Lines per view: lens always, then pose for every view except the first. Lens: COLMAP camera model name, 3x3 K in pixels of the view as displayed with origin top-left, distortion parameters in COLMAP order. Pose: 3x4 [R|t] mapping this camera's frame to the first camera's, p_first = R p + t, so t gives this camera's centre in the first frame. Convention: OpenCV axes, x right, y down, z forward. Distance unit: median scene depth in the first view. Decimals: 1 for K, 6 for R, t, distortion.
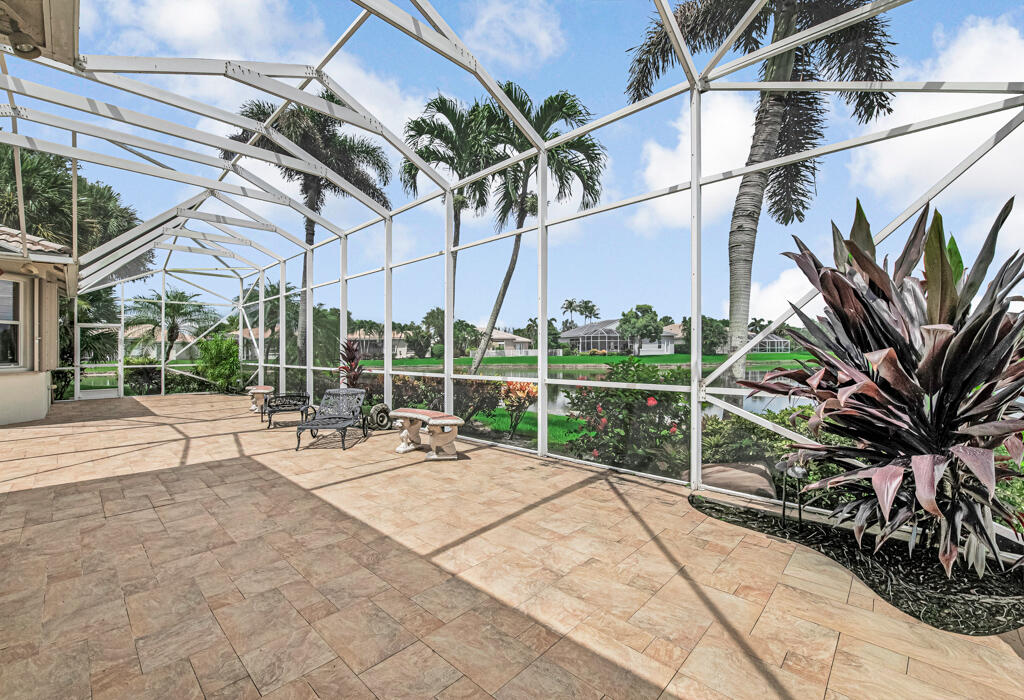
lens RADIAL K [[423.4, 0, 509.2], [0, 423.4, 348.4], [0, 0, 1]] dist [-0.002159, -0.000248]
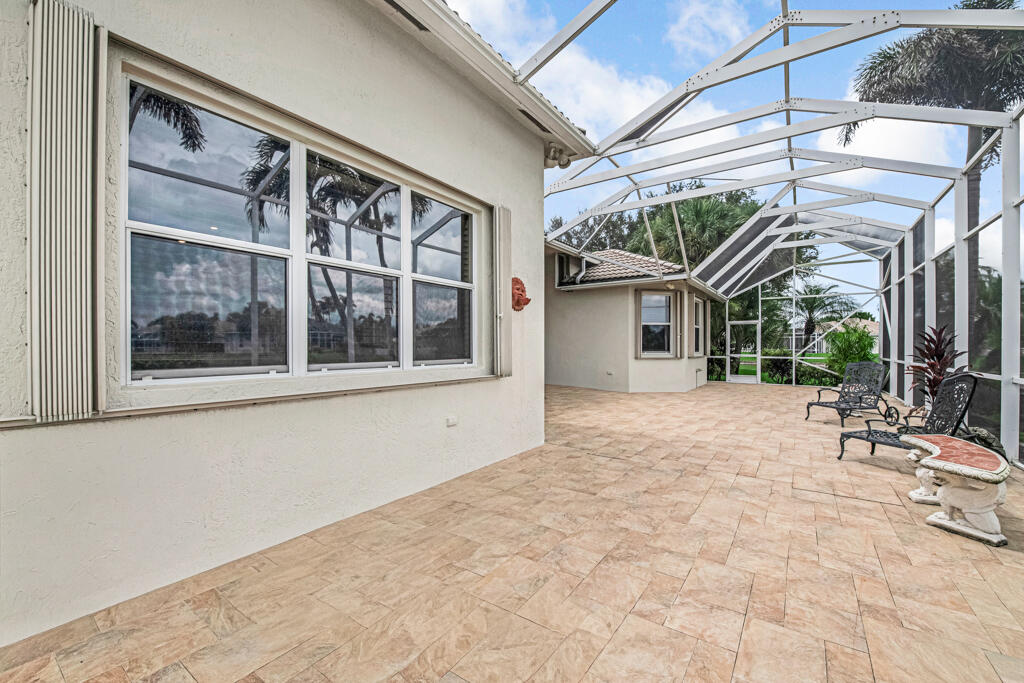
lens RADIAL K [[432.3, 0, 508.6], [0, 432.3, 342.6], [0, 0, 1]] dist [-0.001958, -0.000150]
pose [[0.161253, 0.001682, -0.986912, 0.431339], [-0.000742, 0.999998, 0.001583, 0.004978], [0.986913, 0.000477, 0.161254, 0.408269]]
